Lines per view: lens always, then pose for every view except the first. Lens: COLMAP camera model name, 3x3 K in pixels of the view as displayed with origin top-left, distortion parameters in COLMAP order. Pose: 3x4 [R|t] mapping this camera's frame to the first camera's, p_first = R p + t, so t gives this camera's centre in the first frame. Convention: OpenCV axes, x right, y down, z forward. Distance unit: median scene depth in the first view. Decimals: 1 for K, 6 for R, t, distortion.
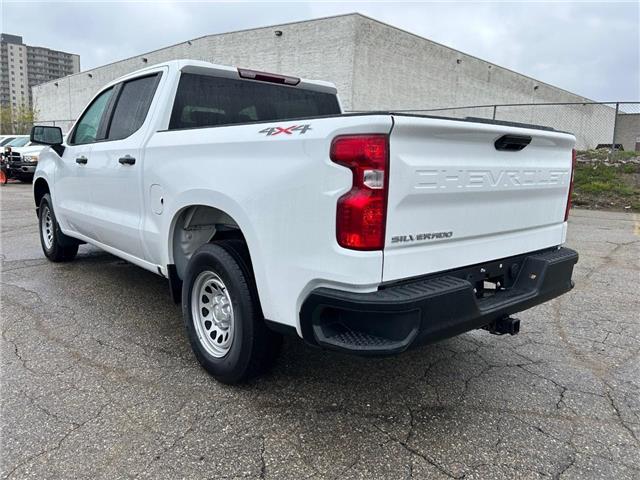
lens RADIAL K [[494.1, 0, 318.8], [0, 494.1, 240.1], [0, 0, 1]] dist [0.037968, -0.037743]
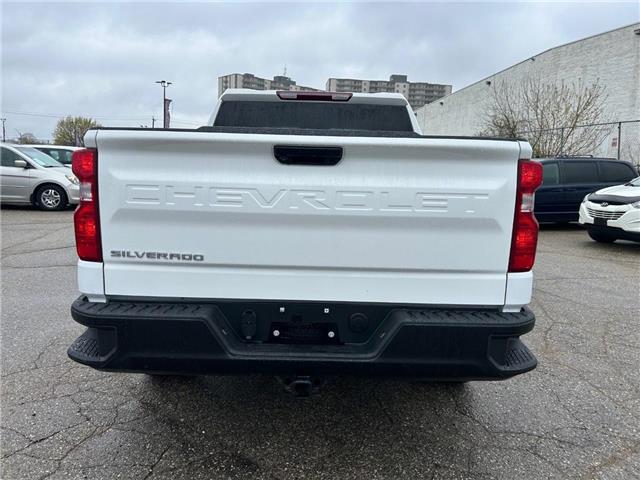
lens RADIAL K [[494.1, 0, 315.9], [0, 494.1, 239.4], [0, 0, 1]] dist [0.037968, -0.037743]
pose [[0.752156, 0.086565, -0.653275, 0.857359], [-0.115433, 0.993314, -0.001282, -0.057785], [0.648797, 0.076374, 0.757119, 0.392140]]
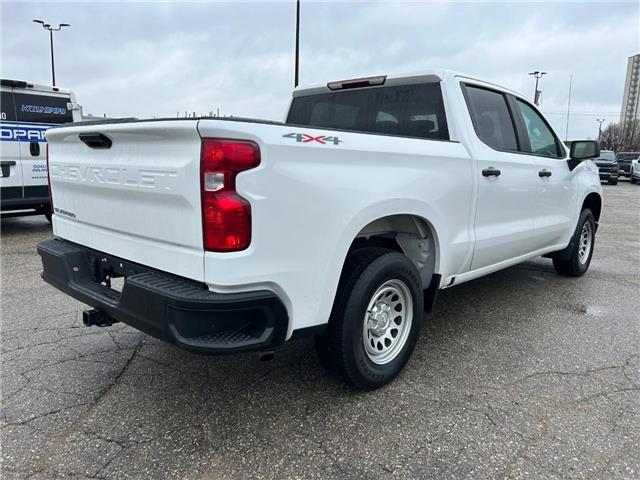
lens RADIAL K [[494.1, 0, 313.8], [0, 494.1, 256.9], [0, 0, 1]] dist [0.037968, -0.037743]
pose [[0.082886, 0.167760, -0.982337, 1.370646], [-0.178090, 0.972355, 0.151029, -0.182573], [0.980517, 0.162426, 0.110471, 1.267872]]
